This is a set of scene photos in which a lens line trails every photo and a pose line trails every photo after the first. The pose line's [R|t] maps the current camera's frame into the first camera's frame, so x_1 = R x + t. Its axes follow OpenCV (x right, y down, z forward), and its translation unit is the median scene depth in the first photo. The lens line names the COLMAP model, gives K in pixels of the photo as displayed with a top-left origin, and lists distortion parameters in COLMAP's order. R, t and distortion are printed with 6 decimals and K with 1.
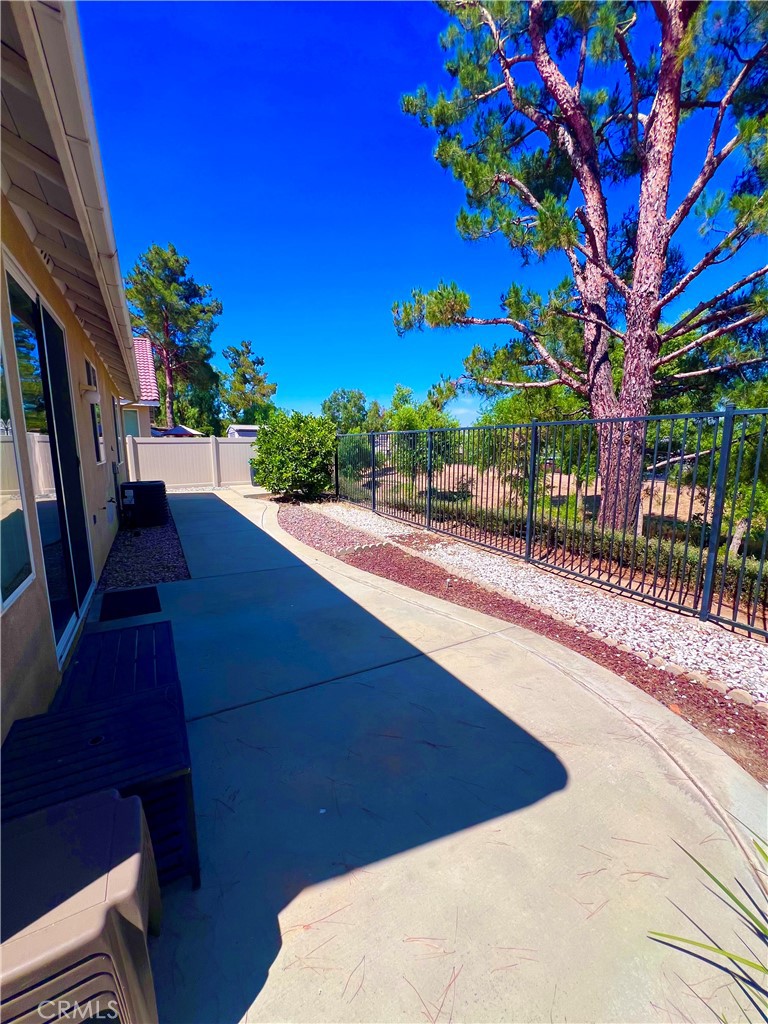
lens RADIAL K [[411.9, 0, 381.5], [0, 411.9, 512.1], [0, 0, 1]] dist [-0.001803, -0.000271]
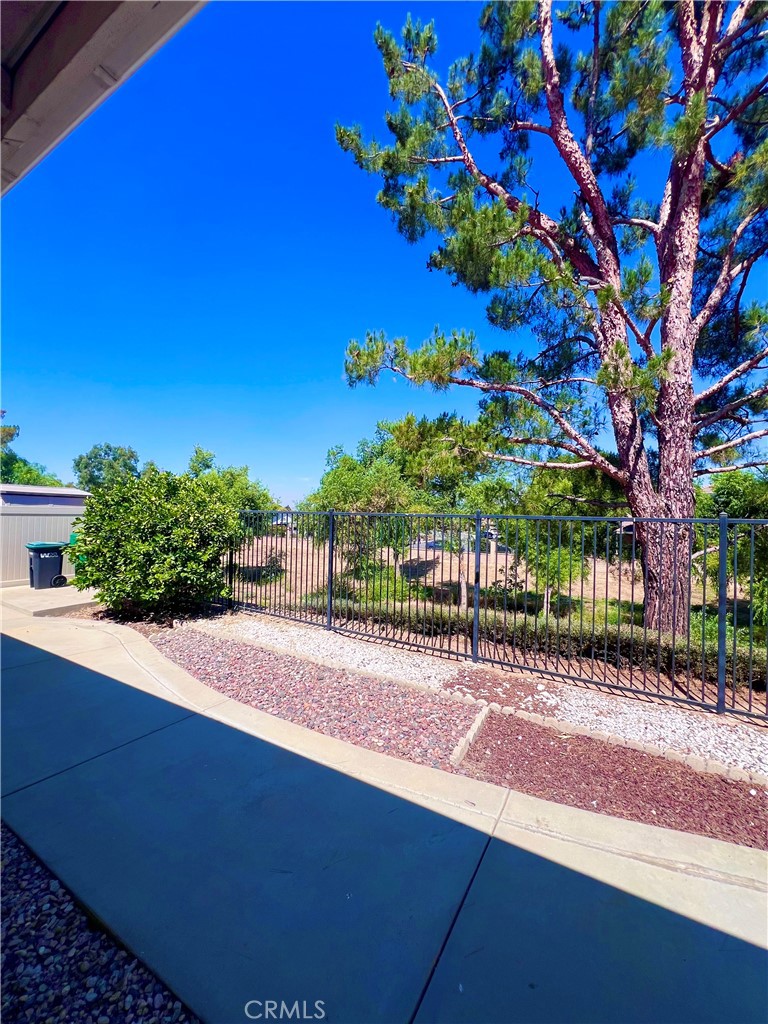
lens RADIAL K [[411.9, 0, 387.6], [0, 411.9, 511.2], [0, 0, 1]] dist [-0.001803, -0.000271]
pose [[0.858643, 0.027341, 0.511844, -0.283033], [0.059153, 0.986619, -0.151933, -0.082418], [-0.509150, 0.160733, 0.845536, 0.366466]]
